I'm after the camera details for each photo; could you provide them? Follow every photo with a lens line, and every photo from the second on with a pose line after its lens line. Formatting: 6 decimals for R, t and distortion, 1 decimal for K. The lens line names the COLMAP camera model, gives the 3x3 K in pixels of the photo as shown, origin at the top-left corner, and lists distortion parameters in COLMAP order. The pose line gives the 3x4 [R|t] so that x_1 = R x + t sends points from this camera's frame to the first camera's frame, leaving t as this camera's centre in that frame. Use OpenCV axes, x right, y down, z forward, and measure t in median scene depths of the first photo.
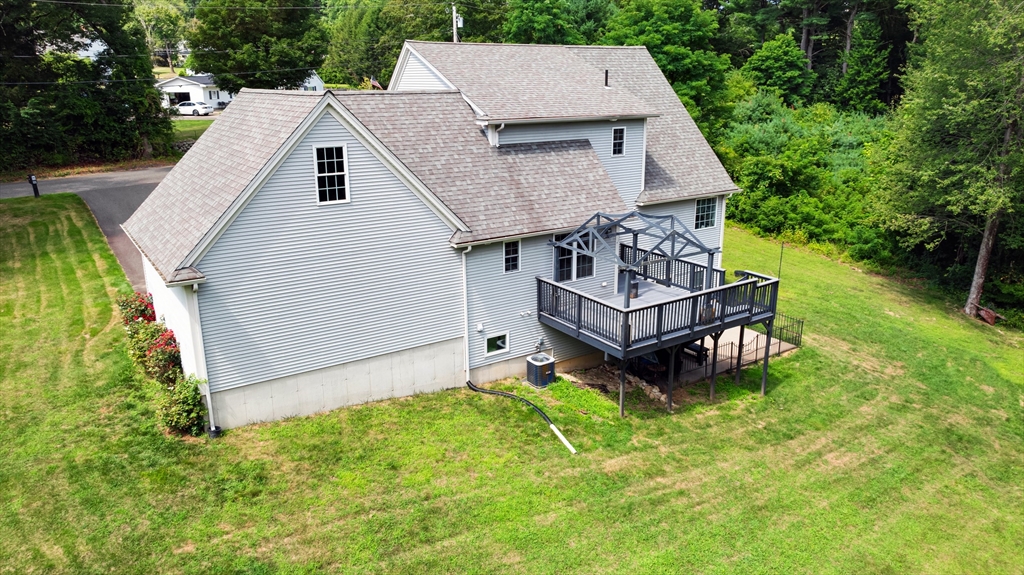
lens RADIAL K [[713.9, 0, 515.5], [0, 713.9, 288.2], [0, 0, 1]] dist [-0.017597, 0.001096]
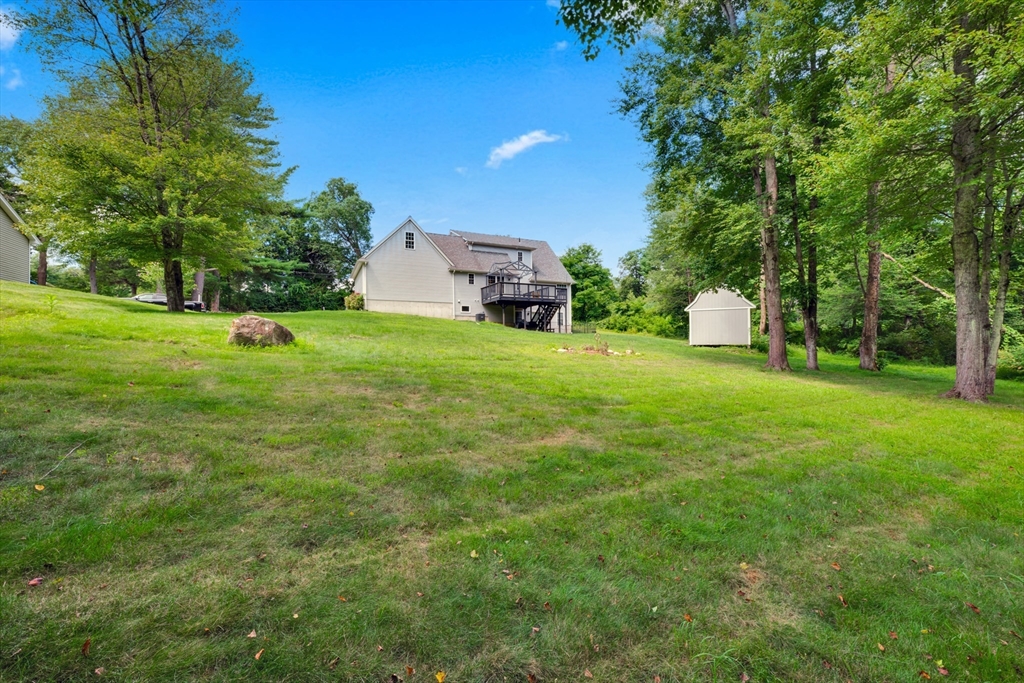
lens RADIAL K [[400.9, 0, 512.2], [0, 400.9, 346.6], [0, 0, 1]] dist [-0.000712, 0.000019]
pose [[0.989690, -0.009473, -0.142912, 0.388112], [-0.031941, 0.958085, -0.284699, 0.675659], [0.139619, 0.286329, 0.947904, -0.463202]]
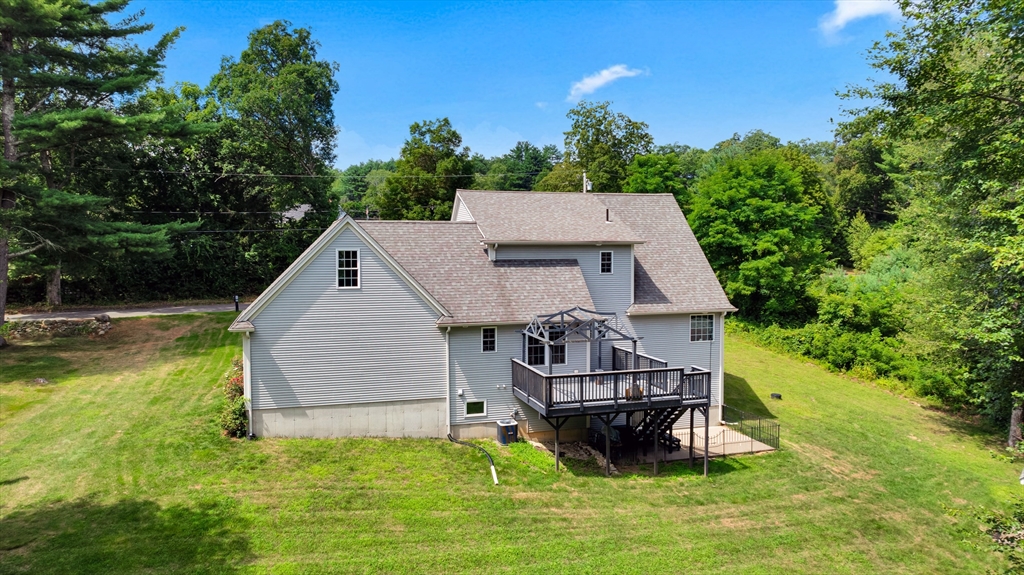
lens RADIAL K [[713.9, 0, 515.5], [0, 713.9, 288.2], [0, 0, 1]] dist [-0.017597, 0.001096]
pose [[0.956059, 0.017304, -0.292665, 0.412945], [-0.083424, 0.973046, -0.214994, 0.137551], [0.281056, 0.229962, 0.931732, -0.225149]]
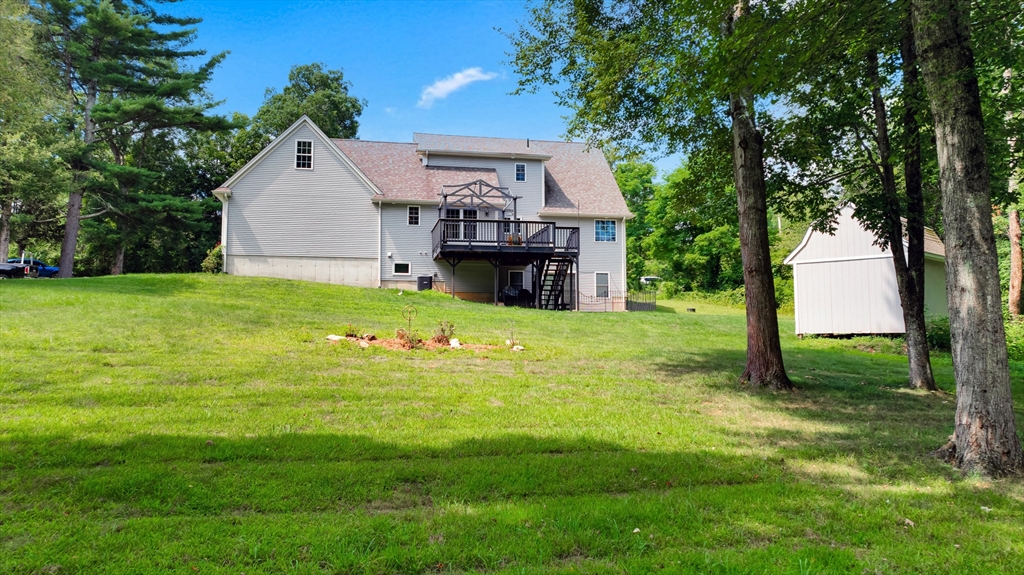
lens RADIAL K [[713.9, 0, 515.5], [0, 713.9, 288.2], [0, 0, 1]] dist [-0.017597, 0.001096]
pose [[0.923052, -0.029562, -0.383537, 0.831331], [-0.109237, 0.935853, -0.335031, 0.633612], [0.368839, 0.351147, 0.860612, -0.286975]]
